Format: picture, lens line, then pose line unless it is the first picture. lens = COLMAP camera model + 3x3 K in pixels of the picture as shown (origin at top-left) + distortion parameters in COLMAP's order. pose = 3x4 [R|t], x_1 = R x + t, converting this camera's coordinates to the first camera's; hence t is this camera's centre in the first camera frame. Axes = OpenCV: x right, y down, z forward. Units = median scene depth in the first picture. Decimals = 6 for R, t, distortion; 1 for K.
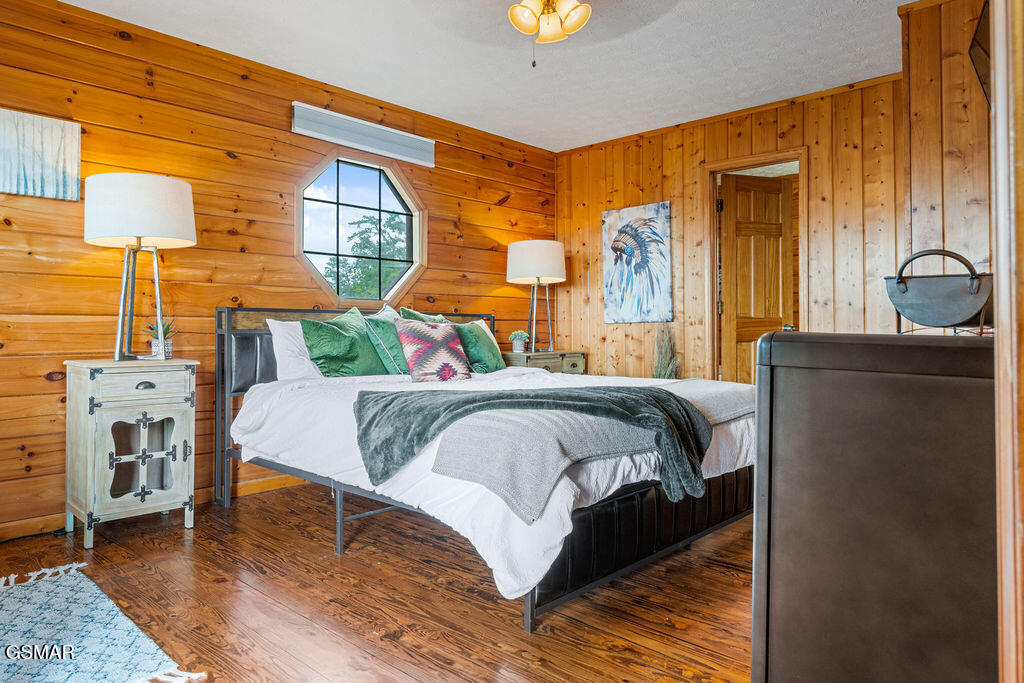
lens RADIAL K [[670.3, 0, 512.0], [0, 670.3, 341.5], [0, 0, 1]] dist [-0.001905, -0.000276]
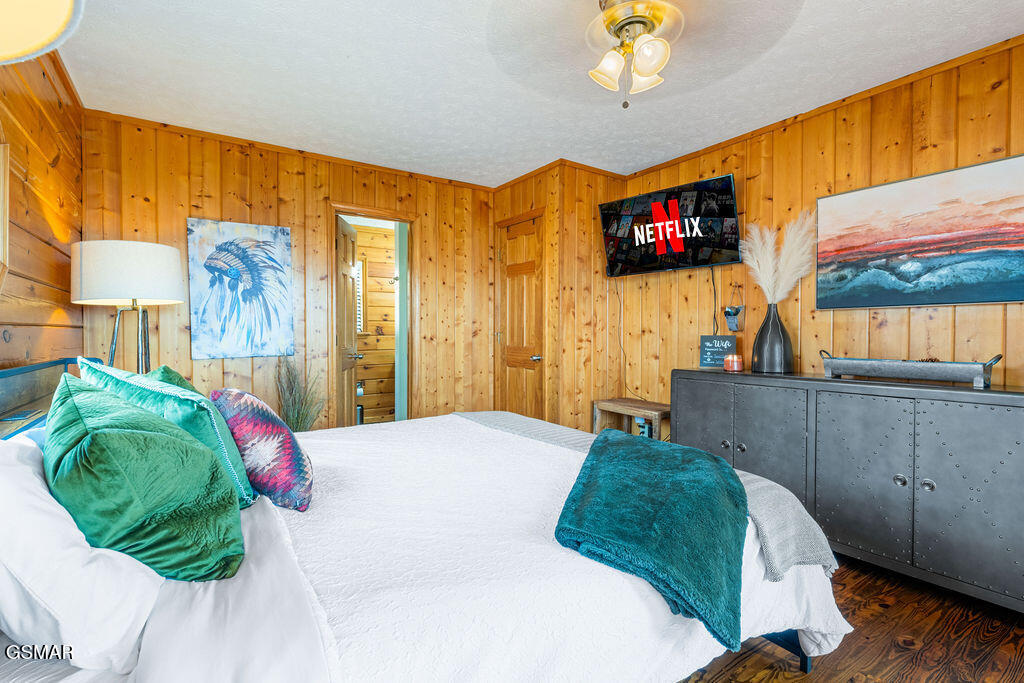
lens RADIAL K [[480.1, 0, 512.0], [0, 480.1, 341.5], [0, 0, 1]] dist [-0.000639, -0.000200]
pose [[0.230885, -0.018939, 0.972797, -0.342021], [0.015738, 0.999752, 0.015728, -0.053823], [-0.972854, 0.011678, 0.231126, 0.525338]]
